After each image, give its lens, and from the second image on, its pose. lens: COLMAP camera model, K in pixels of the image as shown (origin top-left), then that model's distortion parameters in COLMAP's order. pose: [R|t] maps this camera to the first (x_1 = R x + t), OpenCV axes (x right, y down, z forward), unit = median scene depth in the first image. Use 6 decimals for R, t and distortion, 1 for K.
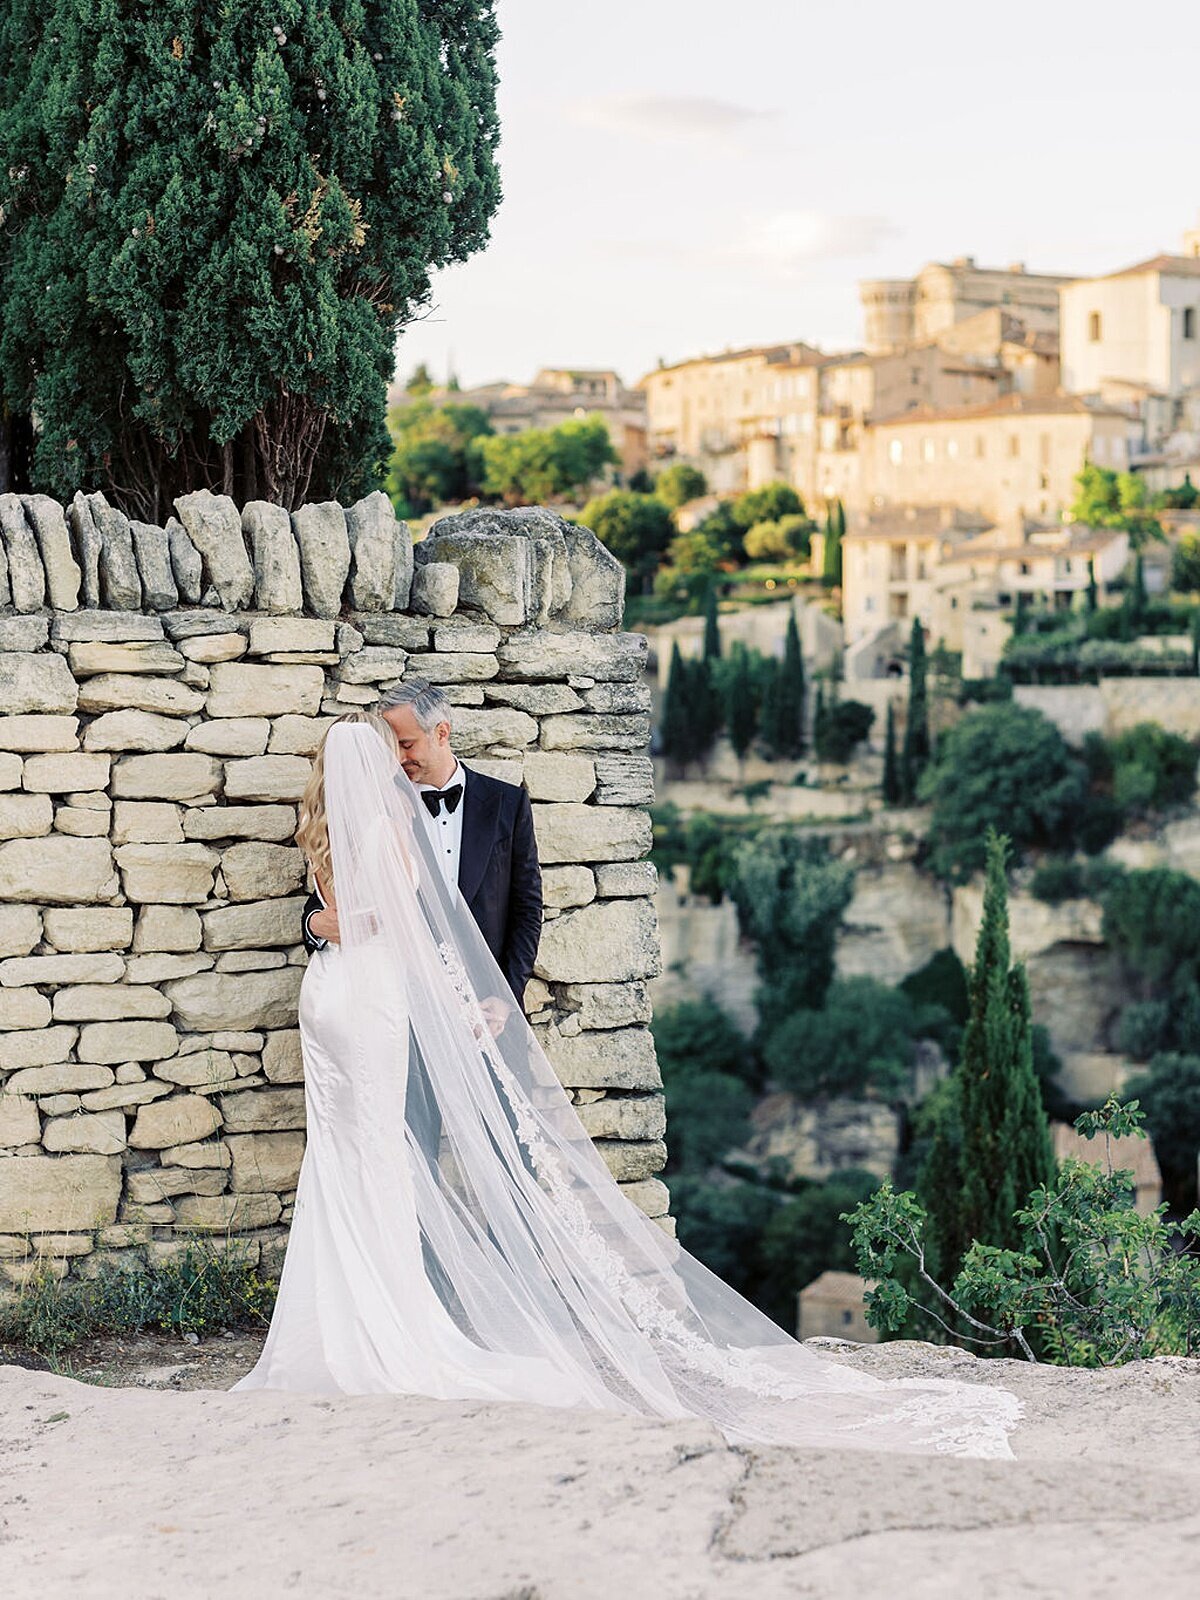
lens RADIAL K [[2612.5, 0, 612.6], [0, 2612.5, 791.9], [0, 0, 1]] dist [-0.193470, 0.000000]
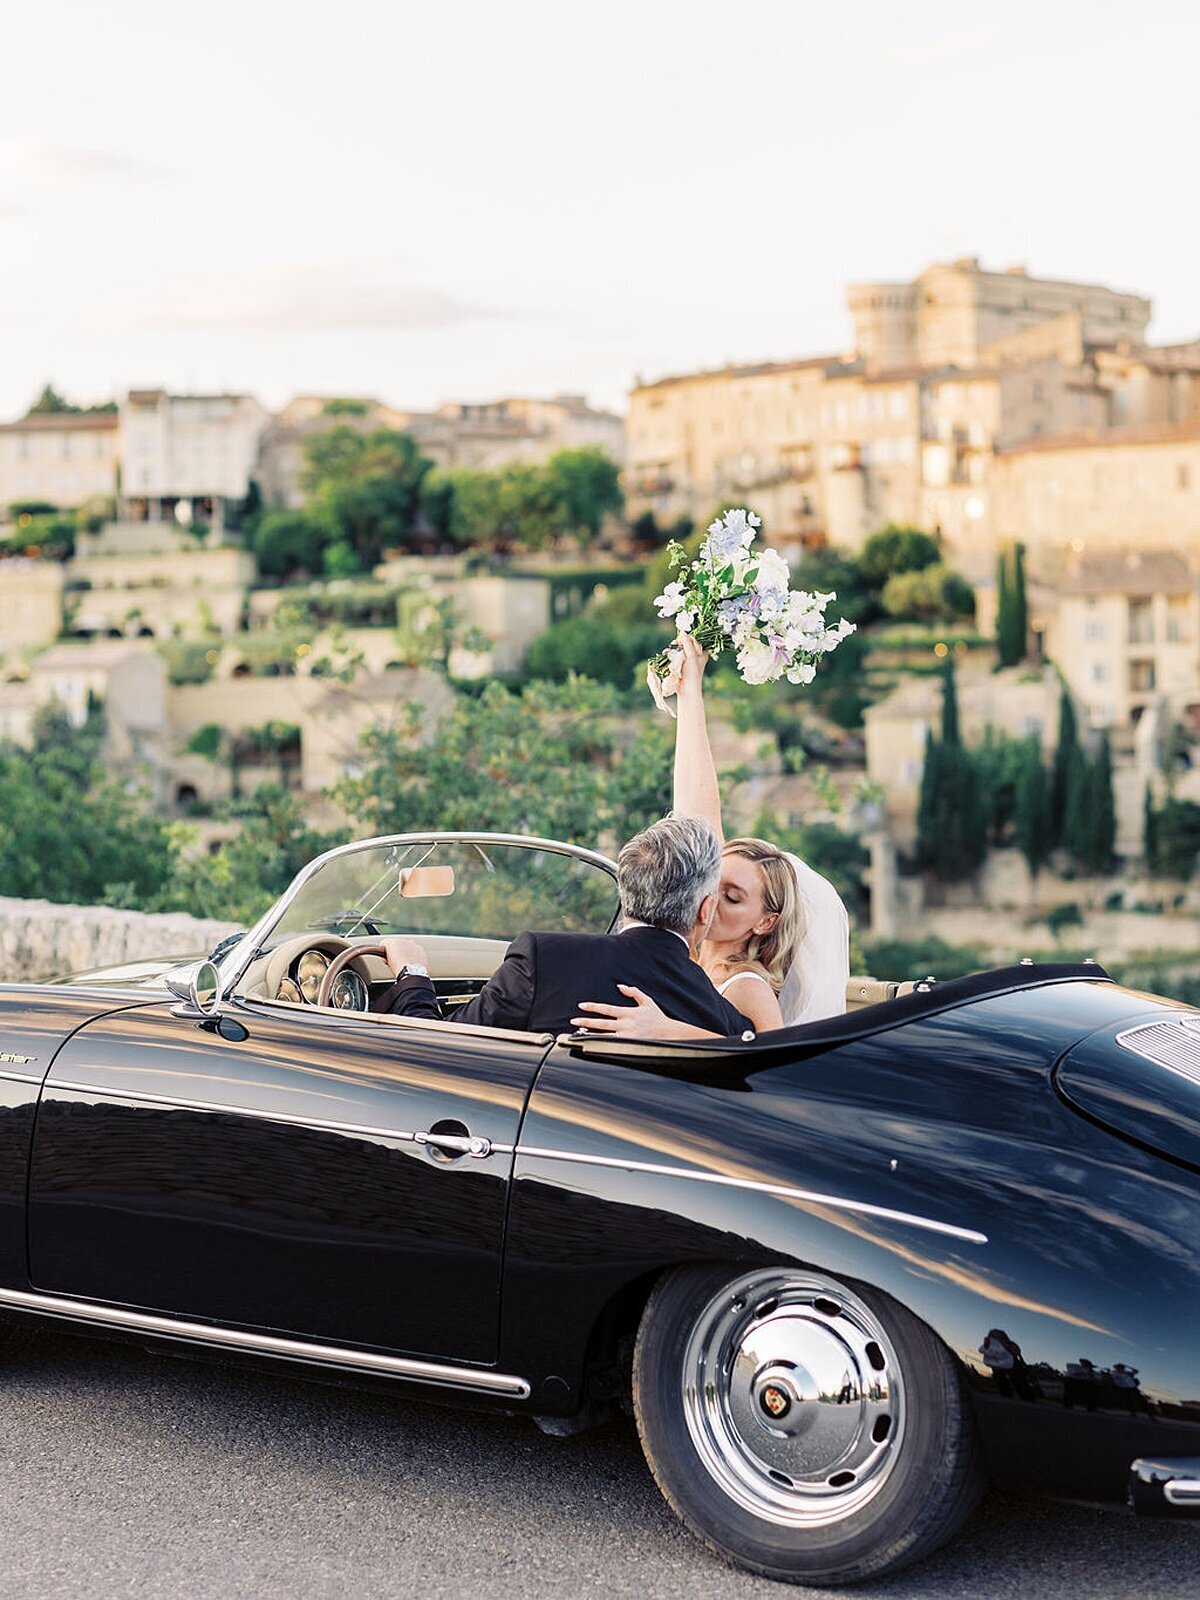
lens RADIAL K [[2612.5, 0, 598.3], [0, 2612.5, 802.7], [0, 0, 1]] dist [-0.193470, 0.000000]
pose [[0.972793, -0.034446, 0.229103, -0.221671], [0.036639, 0.999314, -0.005321, -0.031025], [-0.228763, 0.013570, 0.973388, 0.234918]]
